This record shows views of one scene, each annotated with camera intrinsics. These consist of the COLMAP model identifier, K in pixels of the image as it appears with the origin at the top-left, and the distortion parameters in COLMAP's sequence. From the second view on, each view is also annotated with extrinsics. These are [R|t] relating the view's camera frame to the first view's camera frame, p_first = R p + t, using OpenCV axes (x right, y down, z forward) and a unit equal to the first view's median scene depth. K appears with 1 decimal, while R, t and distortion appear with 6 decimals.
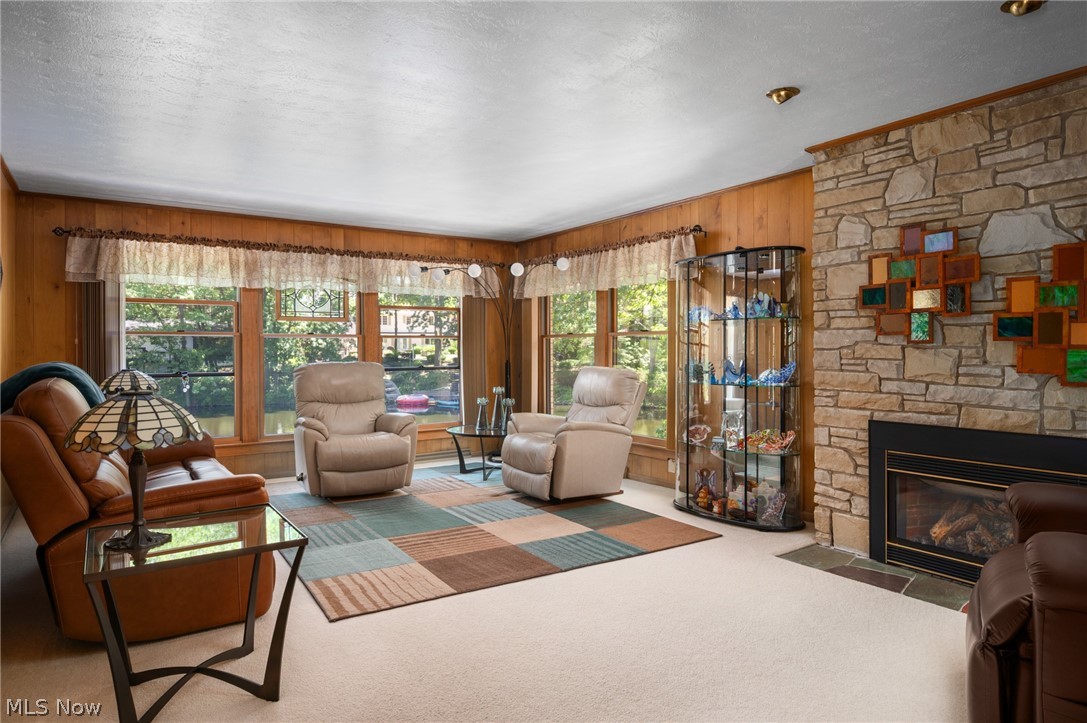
lens RADIAL K [[657.8, 0, 543.5], [0, 657.8, 361.5], [0, 0, 1]] dist [-0.004384, -0.000404]
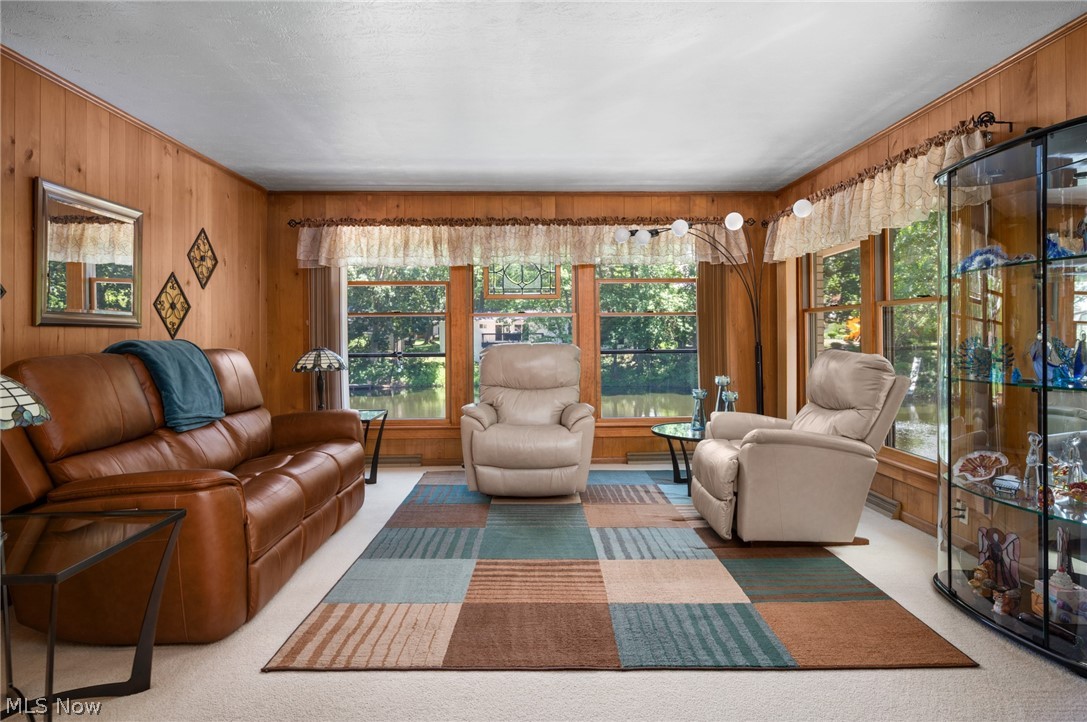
lens RADIAL K [[661.3, 0, 543.6], [0, 661.3, 335.5], [0, 0, 1]] dist [-0.001173, 0.000247]
pose [[0.845776, -0.002430, -0.533533, 0.265218], [-0.006344, 0.999873, -0.014611, 0.005456], [0.533501, 0.015742, 0.845653, 0.357010]]
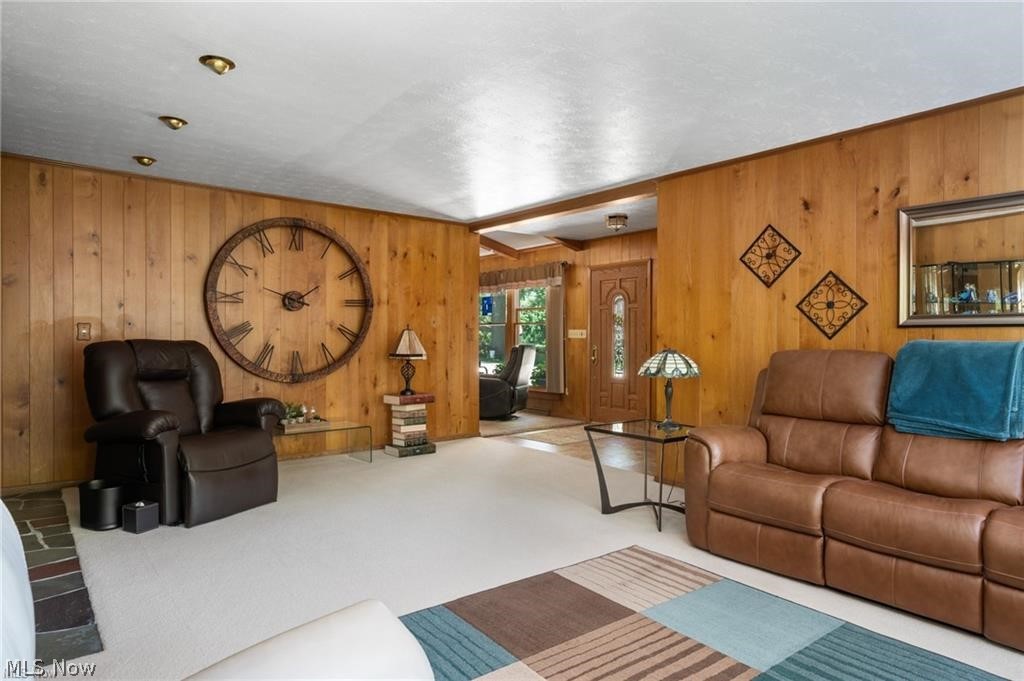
lens RADIAL K [[613.3, 0, 512.0], [0, 613.3, 340.5], [0, 0, 1]] dist [-0.000654, -0.000767]
pose [[-0.995435, 0.002361, -0.095411, 0.011146], [-0.000018, 0.999689, 0.024931, -0.015170], [0.095440, 0.024819, -0.995126, 1.490354]]
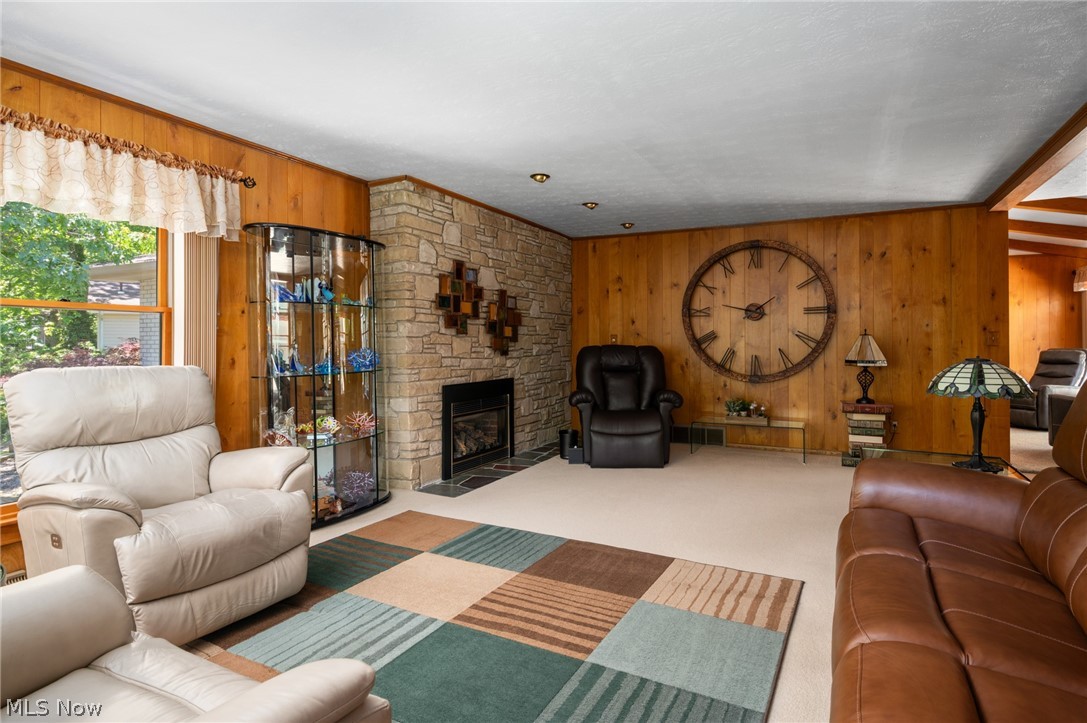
lens RADIAL K [[579.4, 0, 547.5], [0, 579.4, 342.7], [0, 0, 1]] dist [0.005581, -0.000332]
pose [[-0.485434, 0.005245, 0.874258, -0.671487], [0.019980, 0.999787, 0.005096, -0.007986], [-0.874045, 0.019941, -0.485436, 1.280046]]
